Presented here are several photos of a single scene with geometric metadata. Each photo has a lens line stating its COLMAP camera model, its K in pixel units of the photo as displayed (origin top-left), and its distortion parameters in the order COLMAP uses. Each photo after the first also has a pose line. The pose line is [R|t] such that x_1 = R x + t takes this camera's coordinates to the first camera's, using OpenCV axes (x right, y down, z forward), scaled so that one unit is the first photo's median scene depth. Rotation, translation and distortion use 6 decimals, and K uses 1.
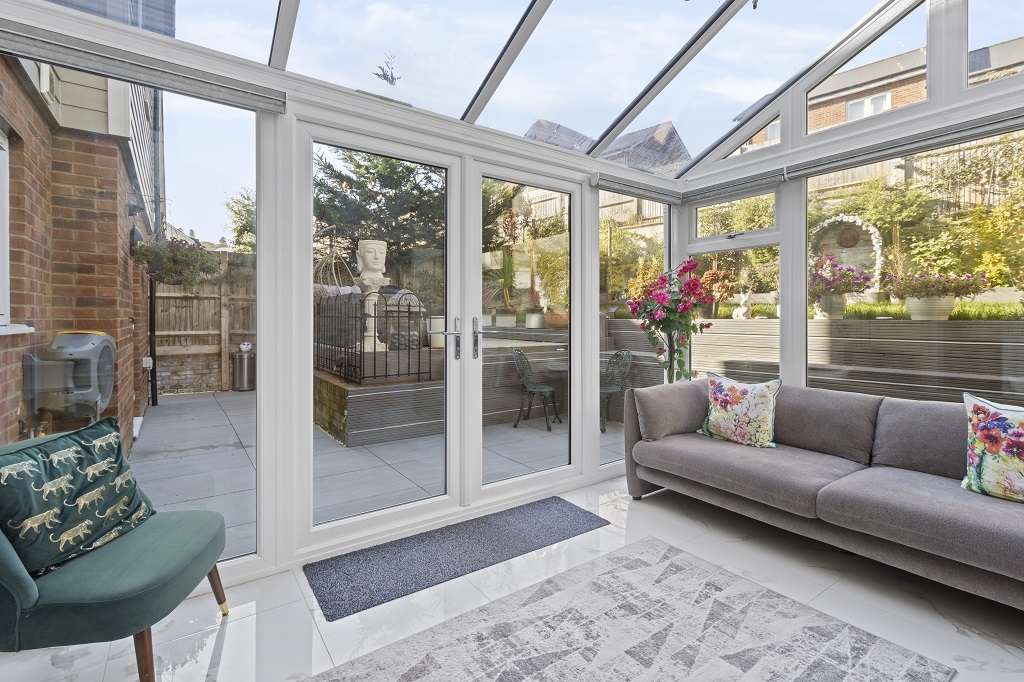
lens RADIAL K [[463.1, 0, 517.3], [0, 463.1, 317.8], [0, 0, 1]] dist [-0.000497, 0.000190]
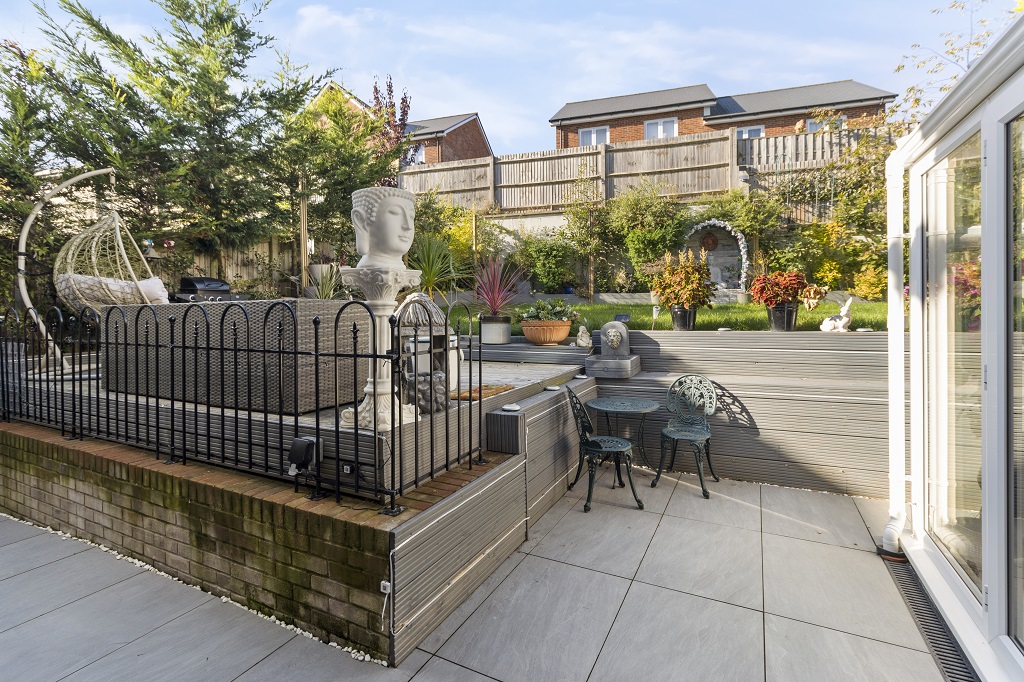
lens RADIAL K [[469.8, 0, 513.7], [0, 469.8, 324.1], [0, 0, 1]] dist [-0.000257, 0.000011]
pose [[0.892523, -0.024231, 0.450351, -0.222545], [0.012801, 0.999514, 0.028409, -0.023260], [-0.450820, -0.019590, 0.892400, 0.278374]]
